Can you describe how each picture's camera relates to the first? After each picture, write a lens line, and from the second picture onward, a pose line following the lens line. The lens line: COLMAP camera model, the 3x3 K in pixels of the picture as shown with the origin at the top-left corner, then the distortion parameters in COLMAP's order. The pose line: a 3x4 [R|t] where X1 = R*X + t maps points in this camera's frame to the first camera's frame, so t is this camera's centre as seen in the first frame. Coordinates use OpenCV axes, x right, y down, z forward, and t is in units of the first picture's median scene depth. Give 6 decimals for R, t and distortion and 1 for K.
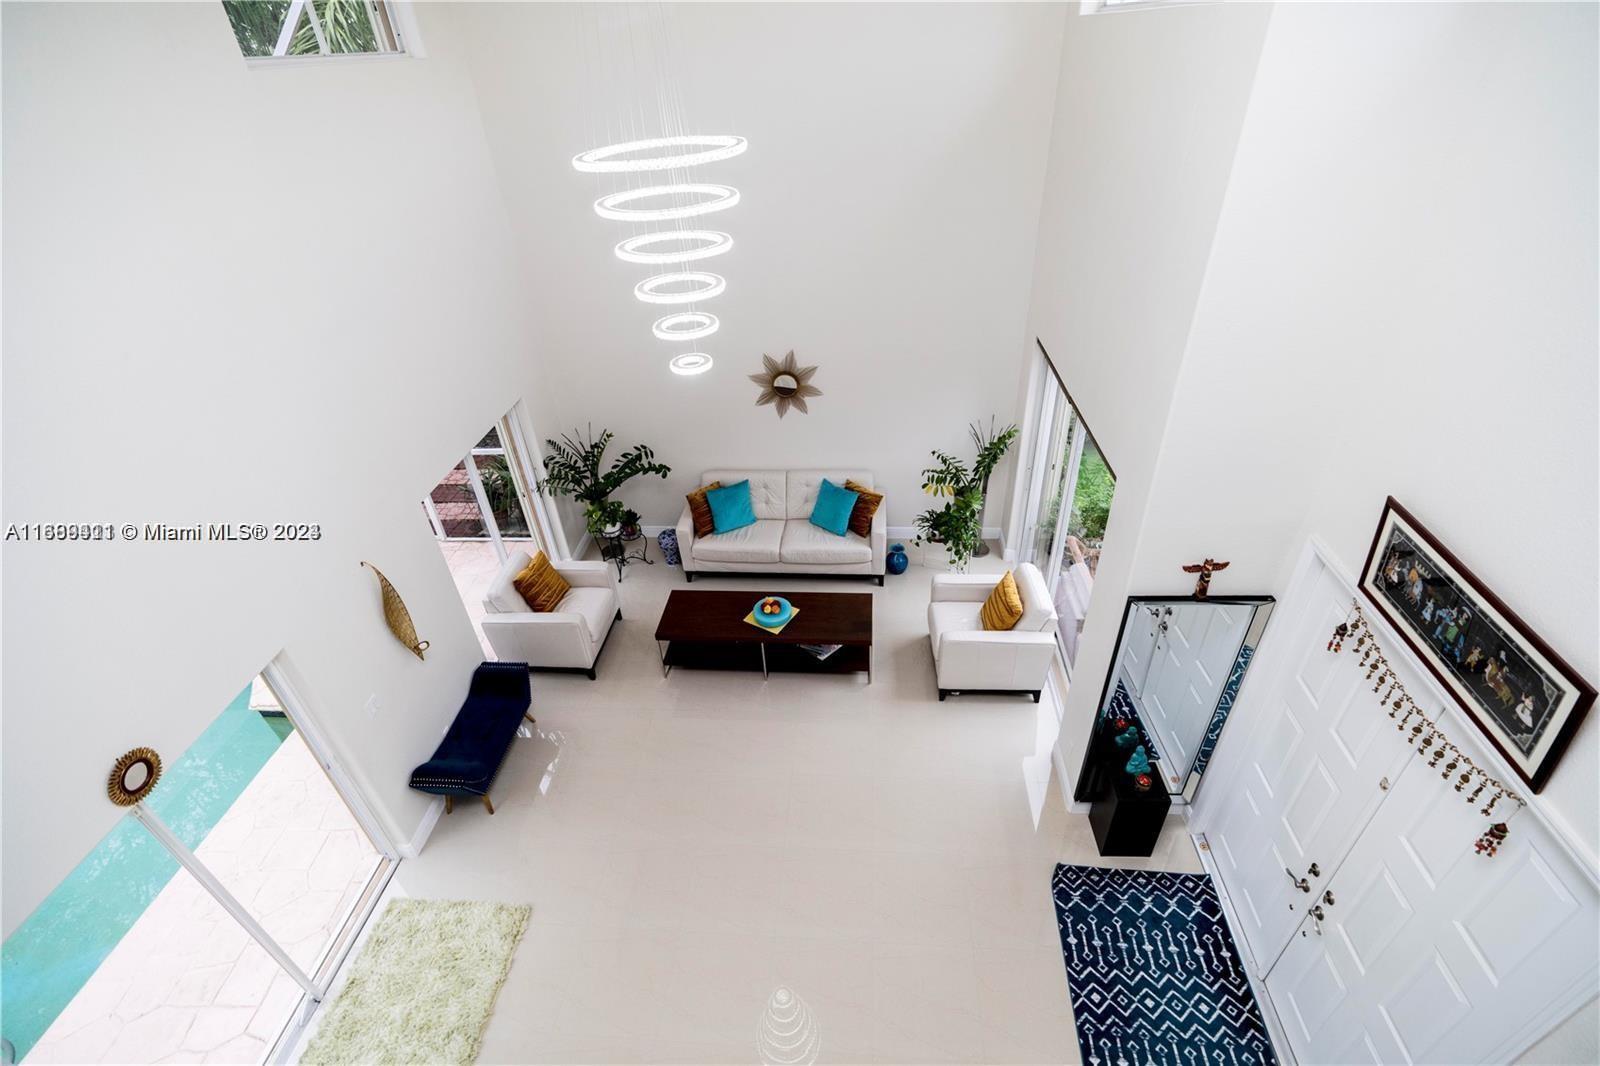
lens RADIAL K [[742.4, 0, 822.7], [0, 742.4, 505.0], [0, 0, 1]] dist [-0.004904, 0.000242]
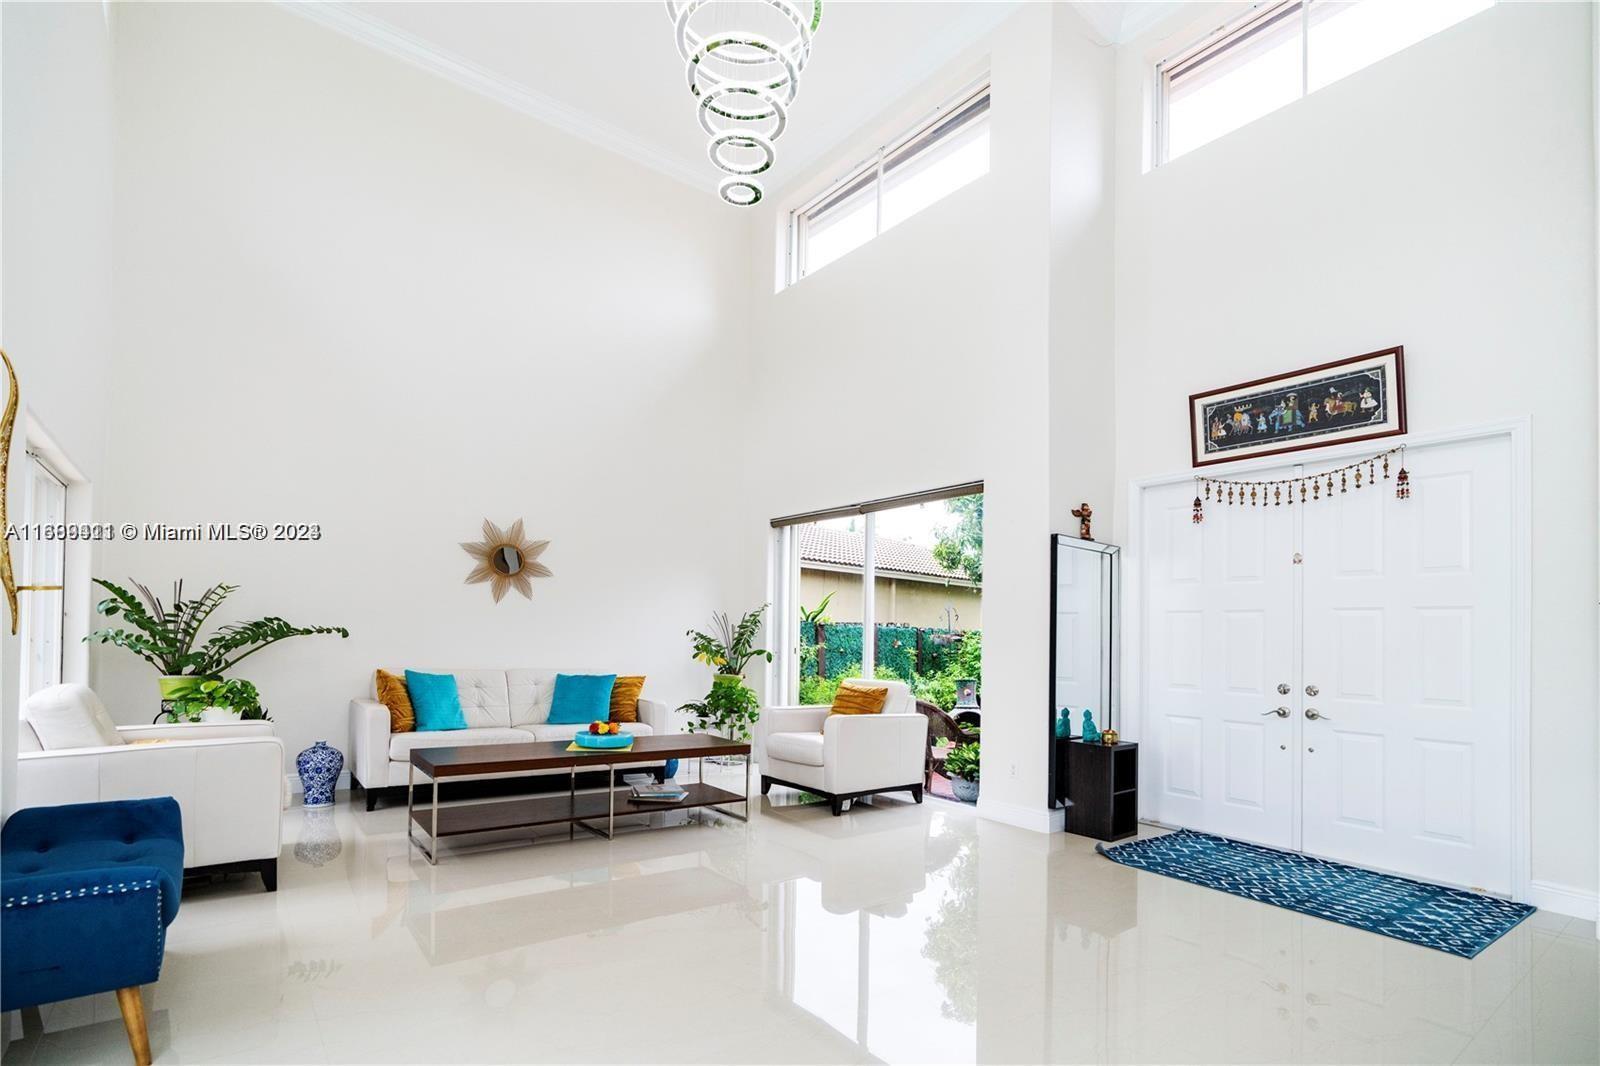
lens RADIAL K [[717.0, 0, 841.8], [0, 717.0, 535.9], [0, 0, 1]] dist [0.000878, 0.000253]
pose [[0.742888, 0.123592, 0.657908, -0.309281], [0.293712, 0.822978, -0.486252, 0.318946], [-0.601540, 0.554466, 0.575080, 0.317227]]
